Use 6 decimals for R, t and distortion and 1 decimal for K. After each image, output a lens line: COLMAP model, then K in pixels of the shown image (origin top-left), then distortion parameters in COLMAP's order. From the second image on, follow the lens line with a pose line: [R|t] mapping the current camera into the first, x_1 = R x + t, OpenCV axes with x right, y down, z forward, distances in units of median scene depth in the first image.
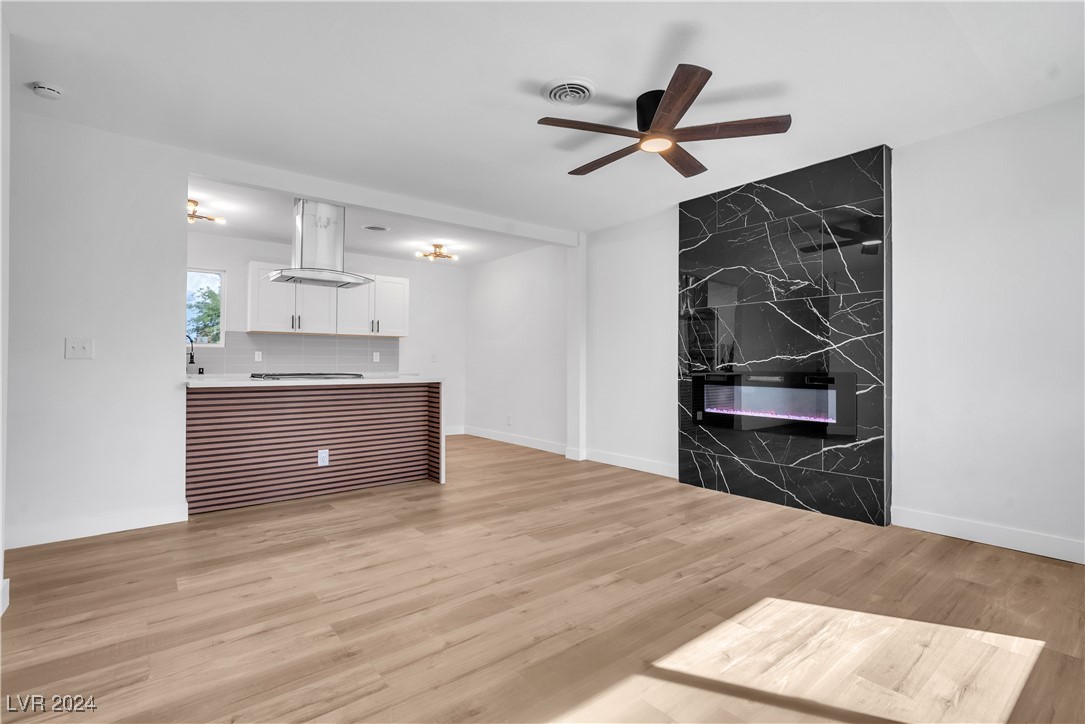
lens RADIAL K [[517.9, 0, 545.6], [0, 517.9, 358.4], [0, 0, 1]] dist [-0.019497, 0.009496]
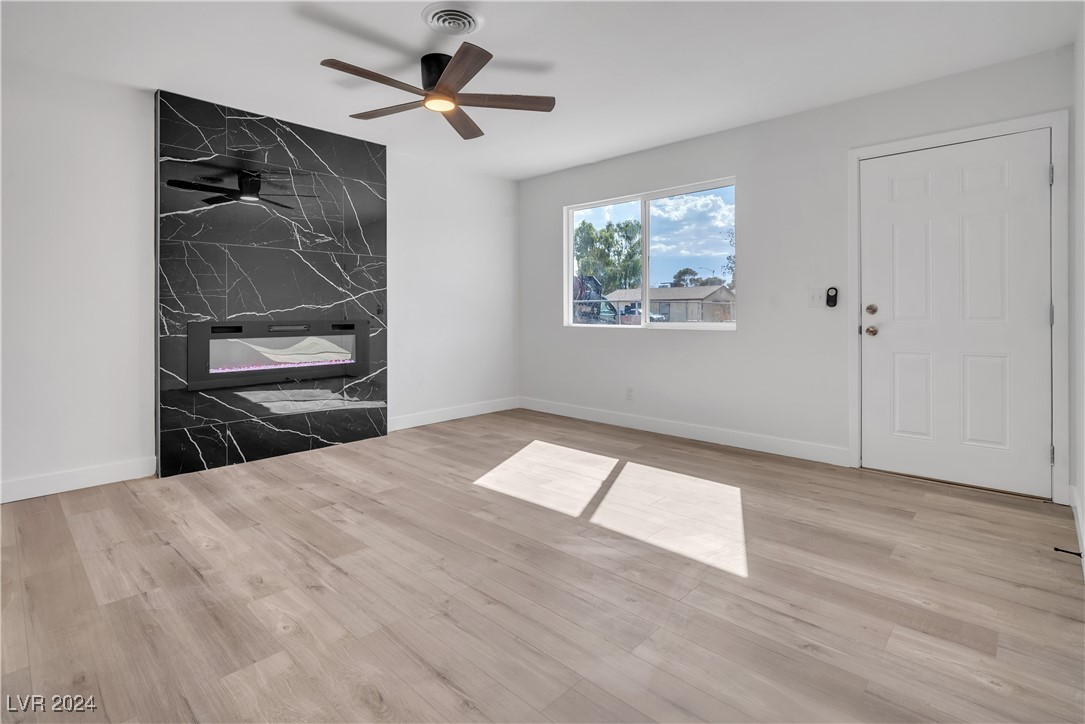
lens RADIAL K [[527.4, 0, 550.8], [0, 527.4, 312.2], [0, 0, 1]] dist [-0.011108, 0.000473]
pose [[-0.139223, -0.002553, 0.990258, -0.737620], [-0.003864, 0.999990, 0.002034, 0.006304], [-0.990254, -0.003543, -0.139231, 0.767836]]
